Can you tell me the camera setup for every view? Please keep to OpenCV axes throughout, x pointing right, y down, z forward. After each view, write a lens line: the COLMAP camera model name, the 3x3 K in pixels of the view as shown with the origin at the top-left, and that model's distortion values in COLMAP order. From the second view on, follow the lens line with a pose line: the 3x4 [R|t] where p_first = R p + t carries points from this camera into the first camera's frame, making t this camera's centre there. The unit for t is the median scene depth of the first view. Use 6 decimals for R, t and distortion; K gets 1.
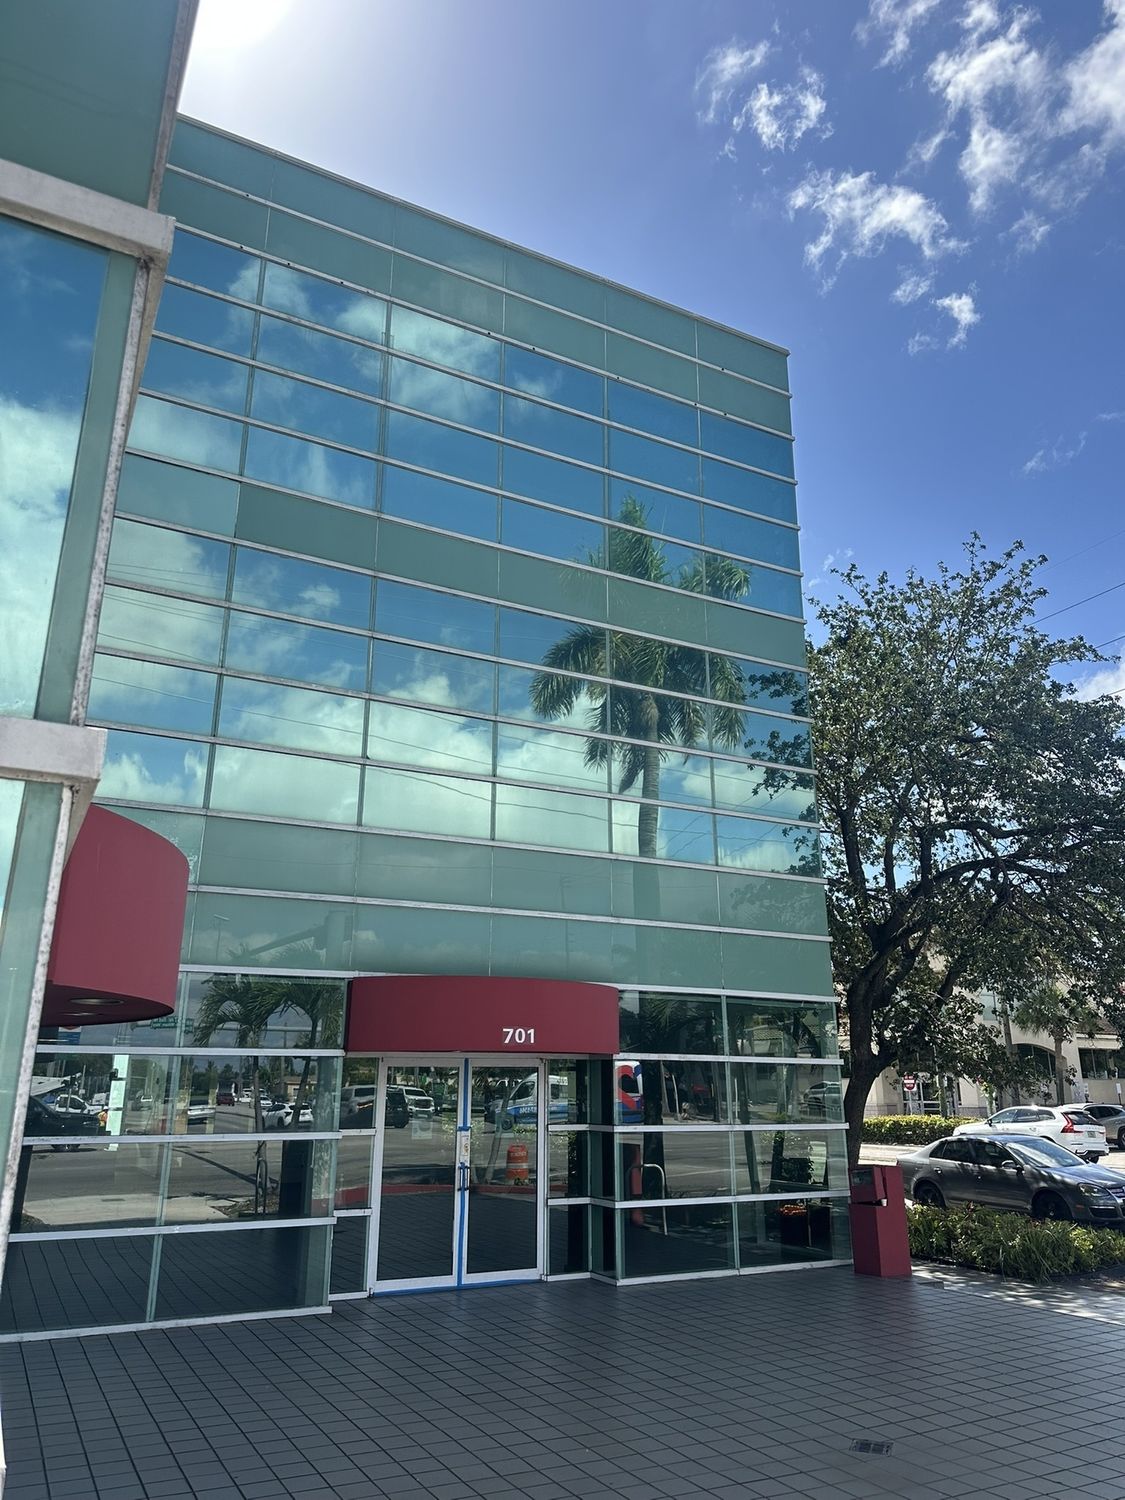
lens RADIAL K [[1062.1, 0, 559.4], [0, 1062.1, 752.8], [0, 0, 1]] dist [0.013453, -0.010970]
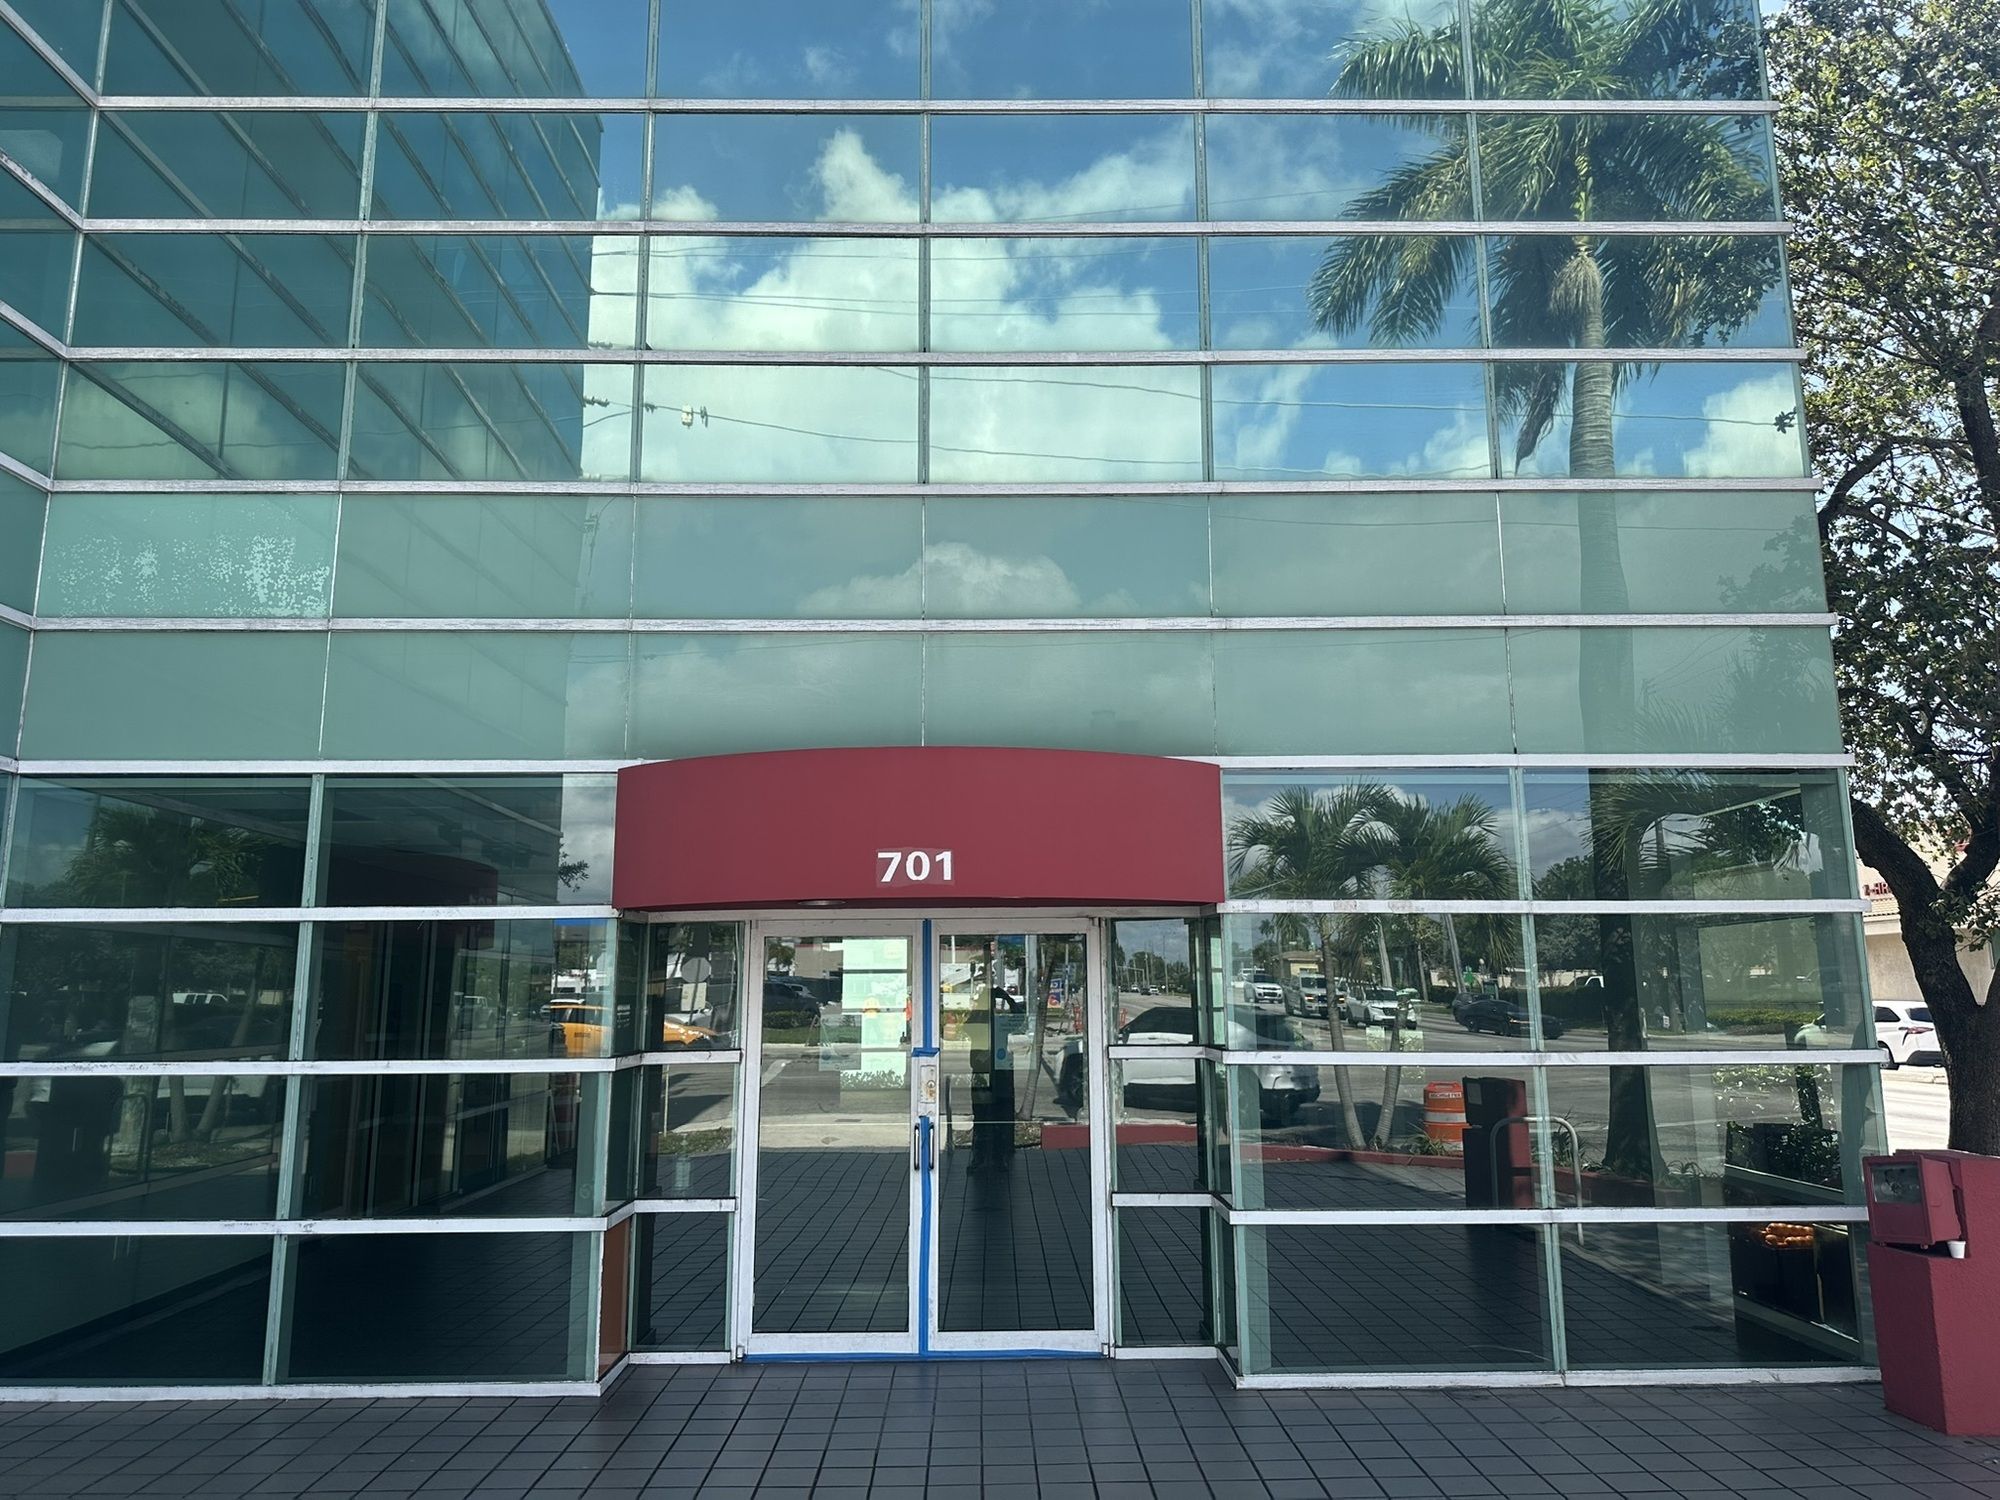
lens RADIAL K [[1416.1, 0, 1011.9], [0, 1416.1, 708.7], [0, 0, 1]] dist [0.013453, -0.010970]
pose [[0.892569, -0.091601, -0.441509, 0.264055], [0.142787, 0.986177, 0.084059, 0.143377], [0.427706, -0.138070, 0.893311, 0.445857]]
